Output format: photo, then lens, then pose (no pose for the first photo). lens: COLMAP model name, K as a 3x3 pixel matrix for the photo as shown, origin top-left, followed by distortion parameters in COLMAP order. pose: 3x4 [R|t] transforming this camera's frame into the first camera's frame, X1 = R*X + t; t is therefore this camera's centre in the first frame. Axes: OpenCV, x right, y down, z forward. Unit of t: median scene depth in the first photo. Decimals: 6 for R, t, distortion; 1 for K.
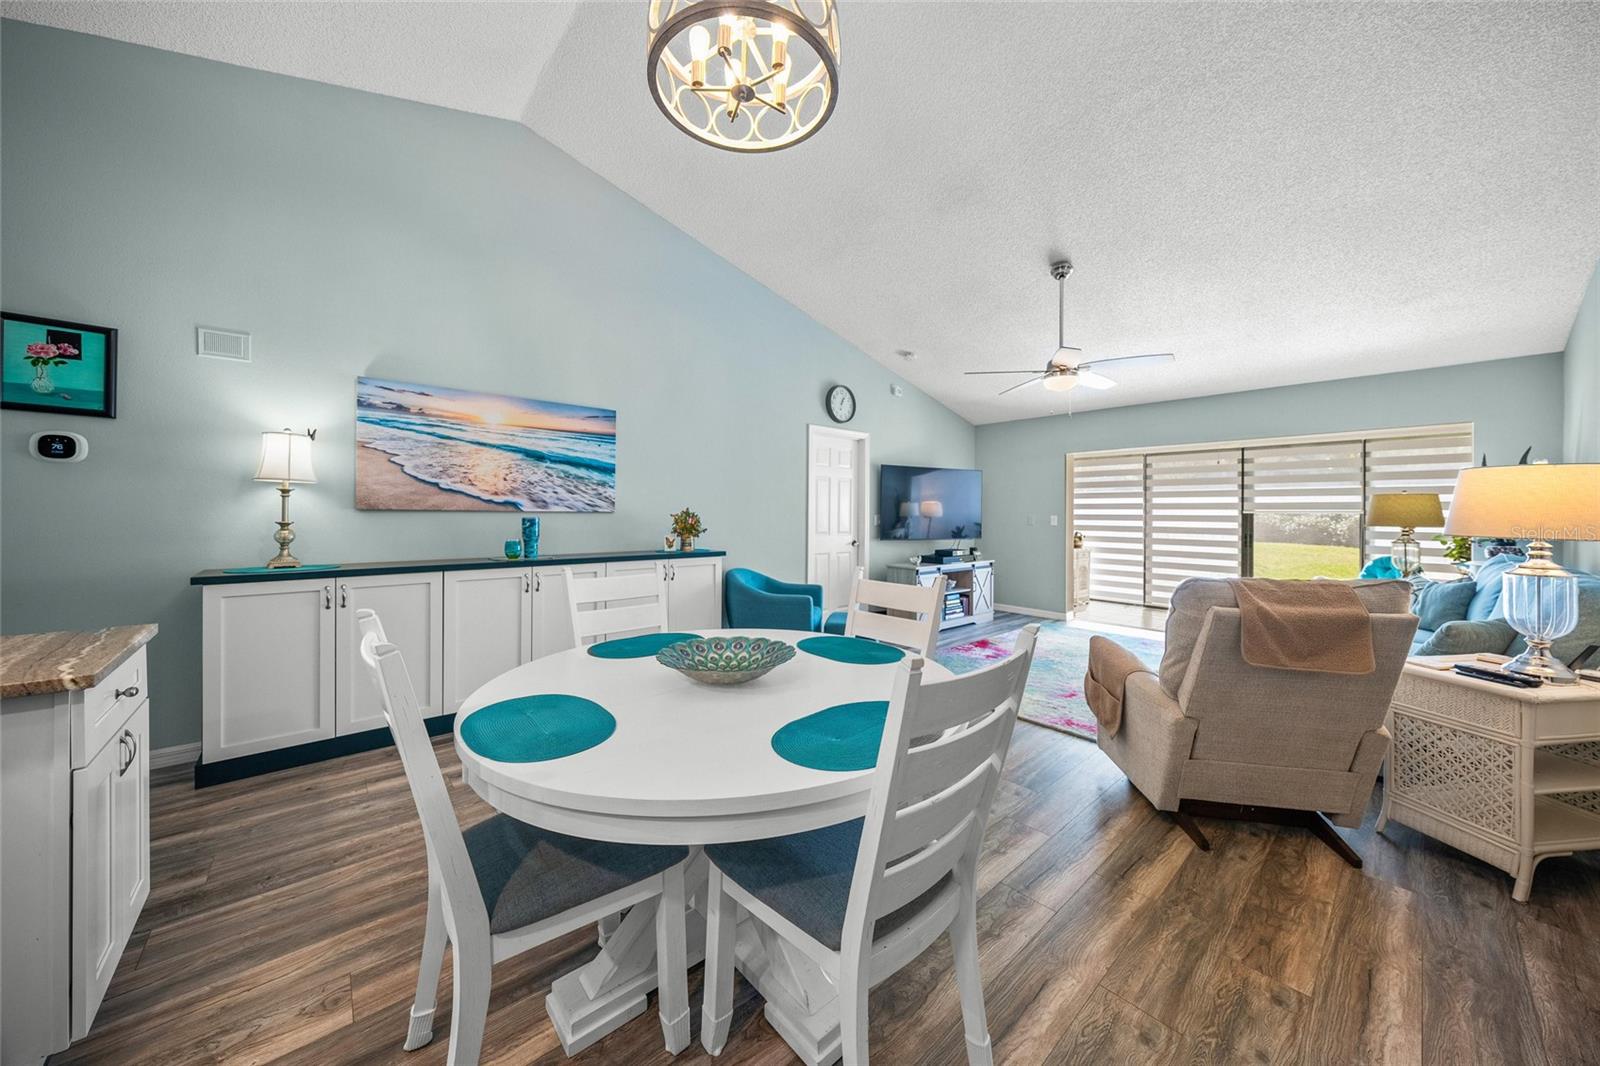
lens RADIAL K [[552.1, 0, 813.6], [0, 552.1, 509.4], [0, 0, 1]] dist [0.000954, -0.000098]
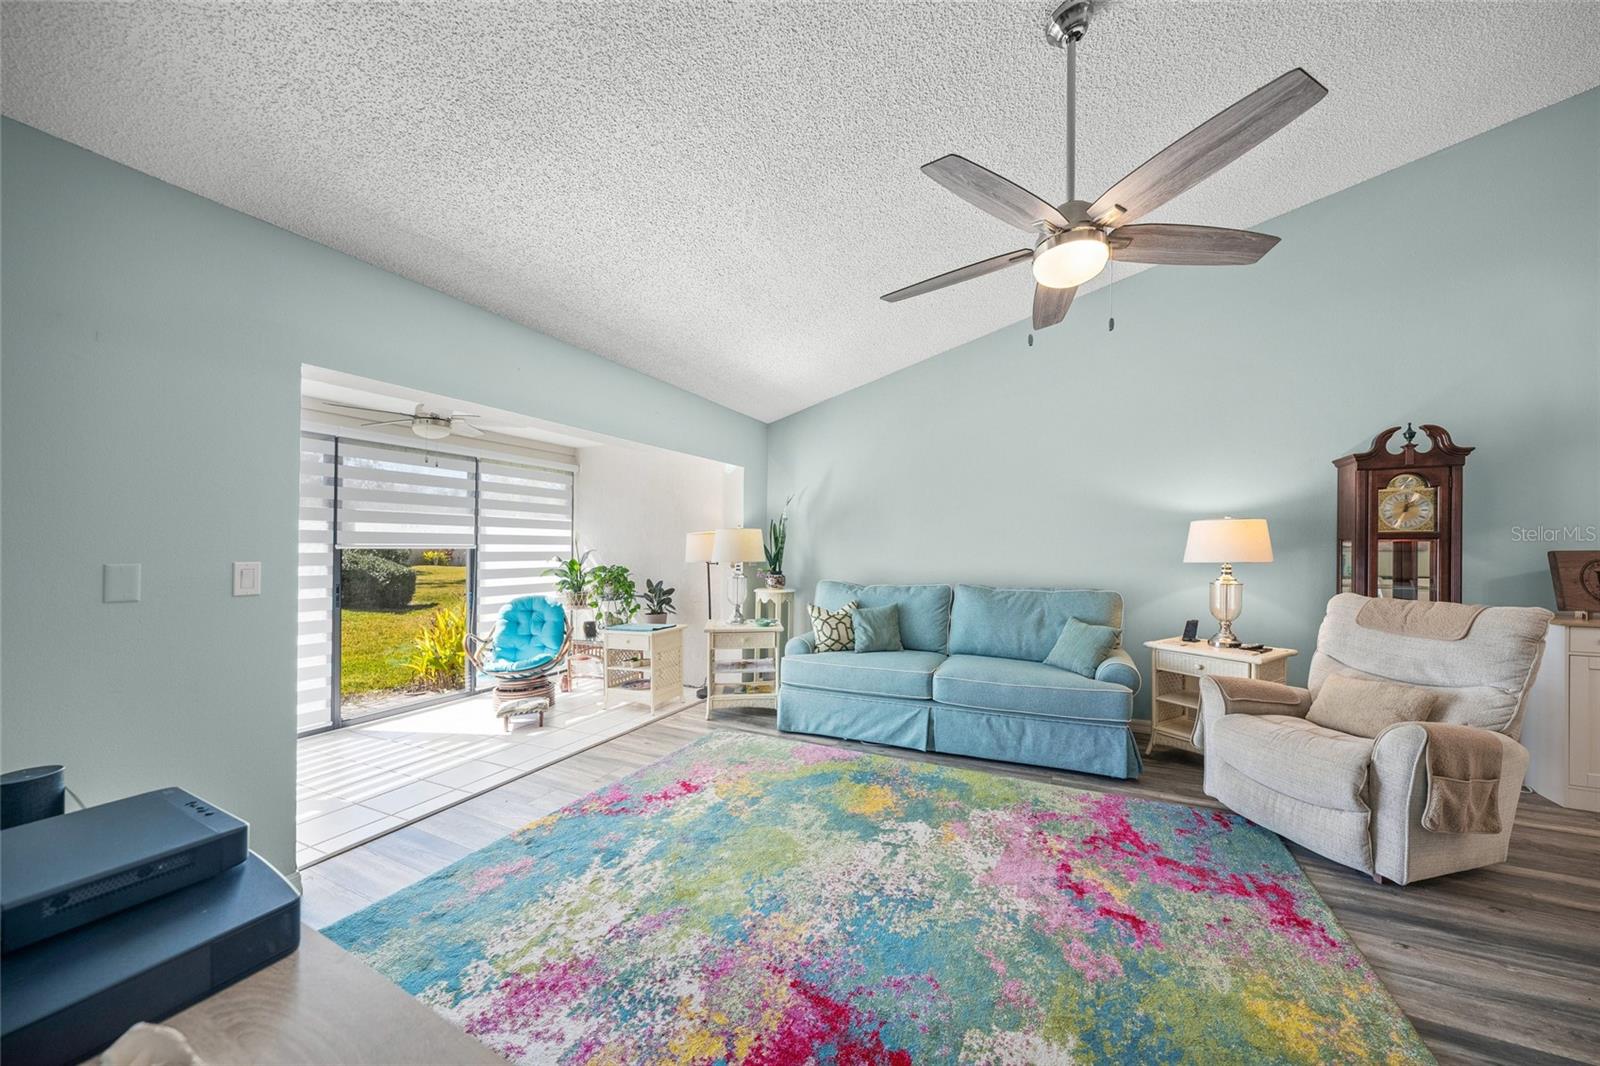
lens RADIAL K [[549.4, 0, 808.6], [0, 549.4, 545.9], [0, 0, 1]] dist [-0.001123, -0.000063]
pose [[-0.366775, -0.001346, 0.930309, 0.058151], [-0.002951, 0.999996, 0.000284, 0.002157], [-0.930305, -0.002642, -0.366777, 0.808100]]
